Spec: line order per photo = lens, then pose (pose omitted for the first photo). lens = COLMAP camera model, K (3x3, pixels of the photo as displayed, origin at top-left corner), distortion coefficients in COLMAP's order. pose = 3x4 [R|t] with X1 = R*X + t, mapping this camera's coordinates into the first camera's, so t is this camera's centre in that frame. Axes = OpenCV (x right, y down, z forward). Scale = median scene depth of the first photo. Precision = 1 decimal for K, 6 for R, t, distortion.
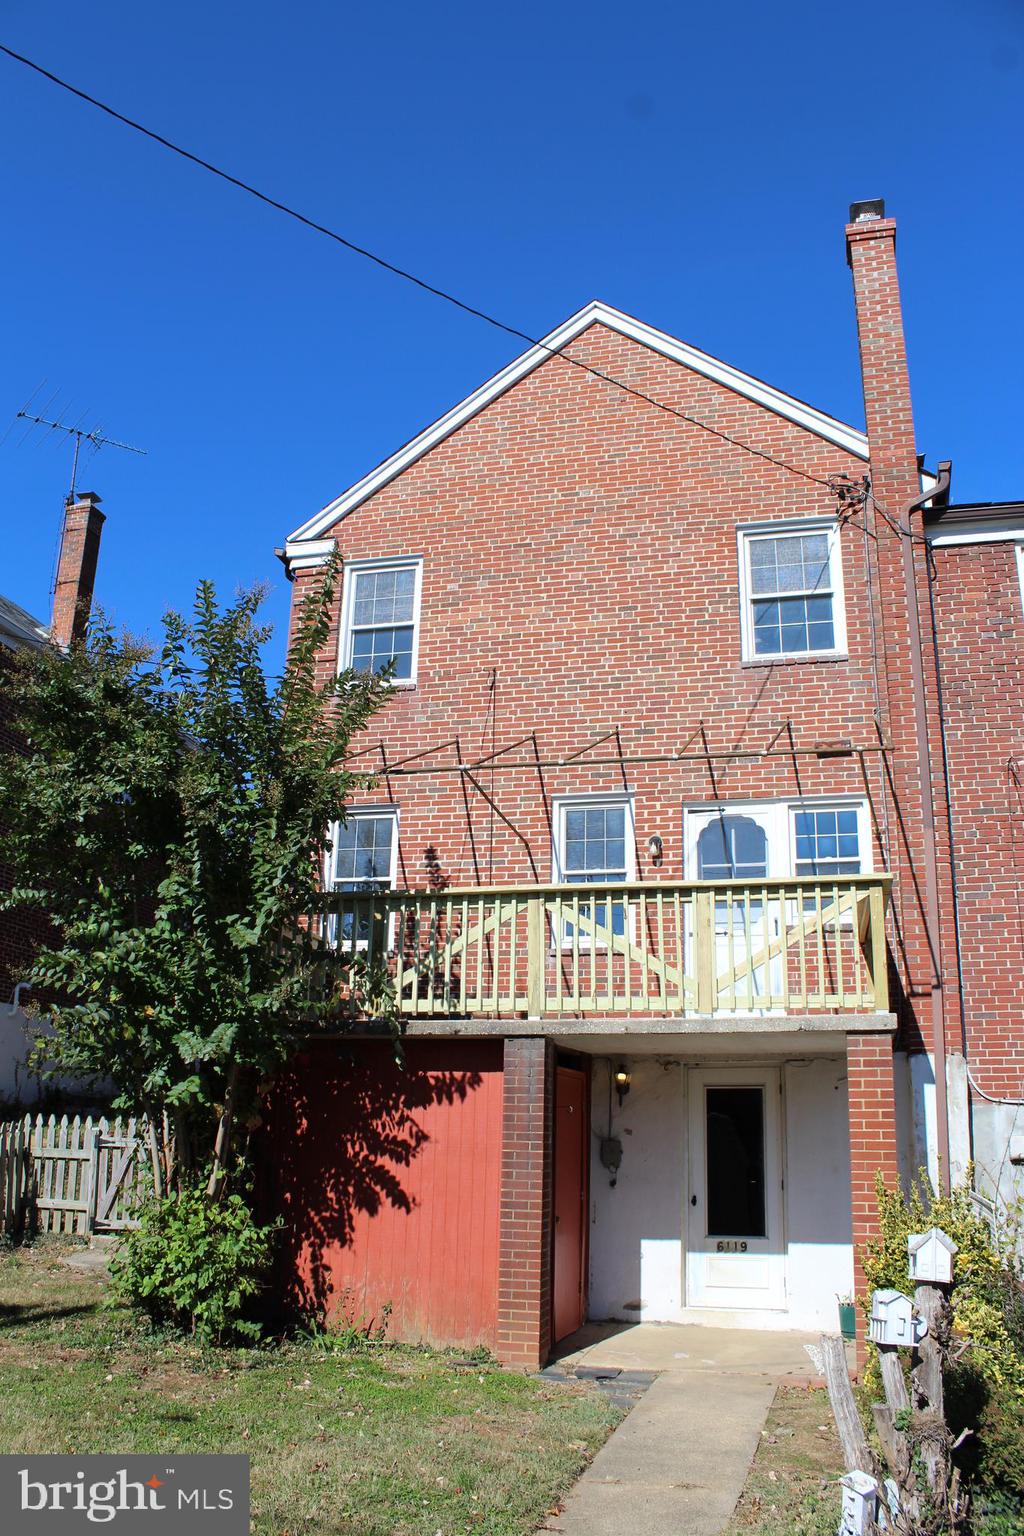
lens RADIAL K [[1273.5, 0, 516.2], [0, 1273.5, 769.2], [0, 0, 1]] dist [-0.169722, 0.145866]
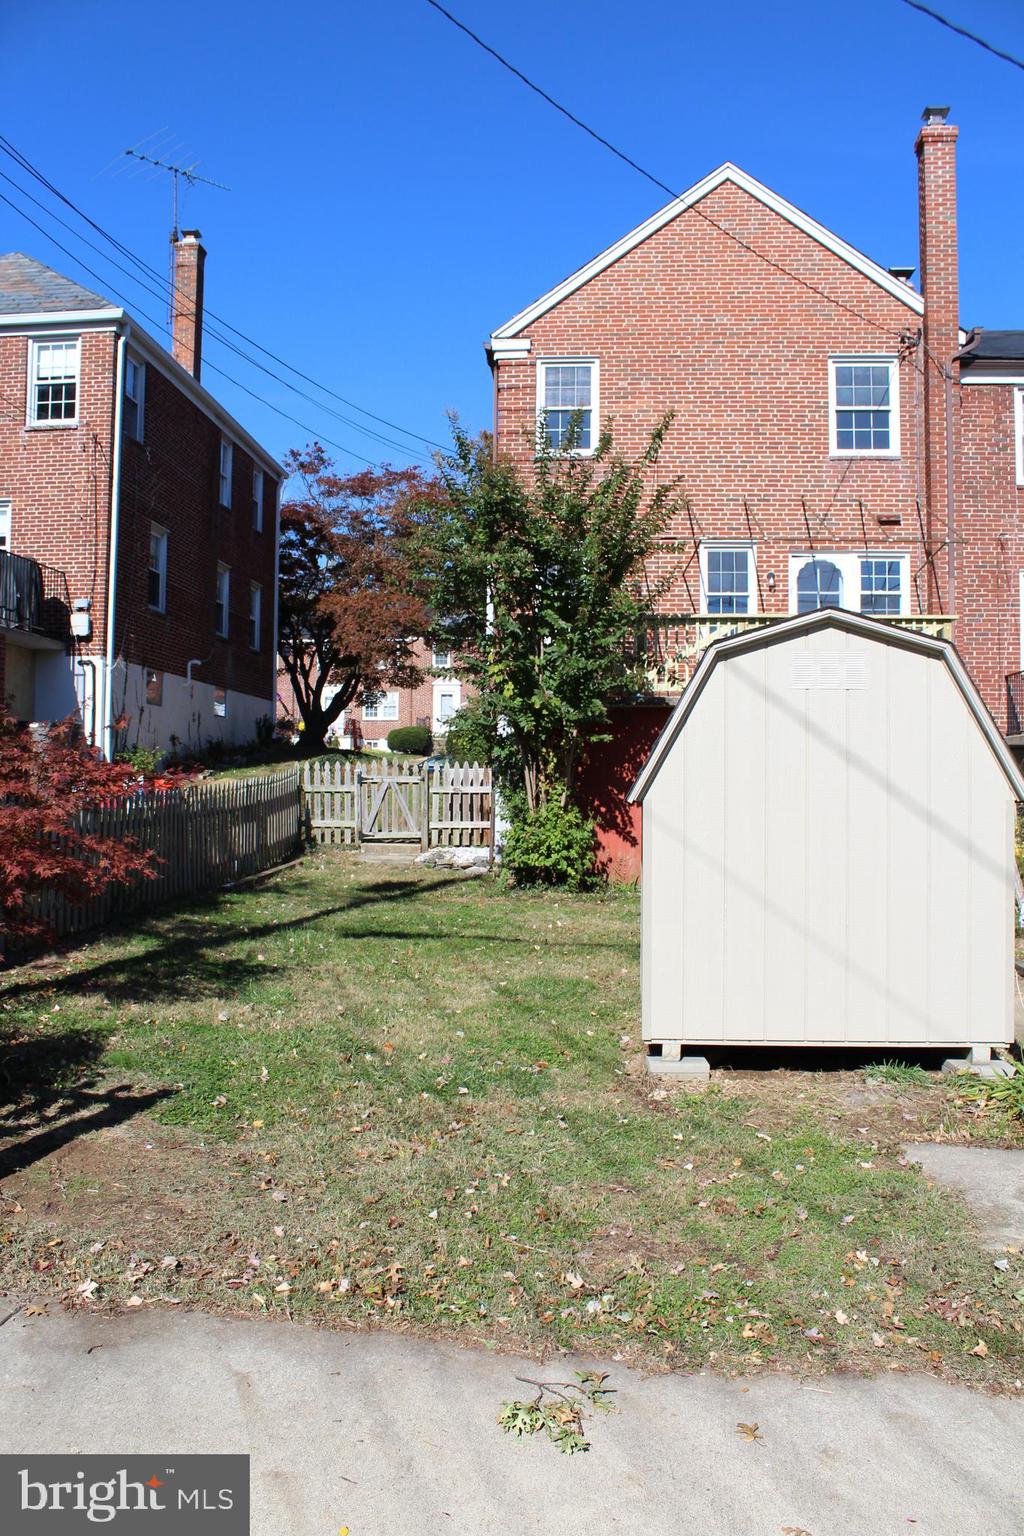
lens RADIAL K [[1273.5, 0, 514.8], [0, 1273.5, 772.2], [0, 0, 1]] dist [-0.169722, 0.145866]
pose [[0.984914, -0.014078, 0.172473, -0.452650], [-0.034825, 0.960169, 0.277242, -0.124152], [-0.169506, -0.279066, 0.945193, -0.431147]]
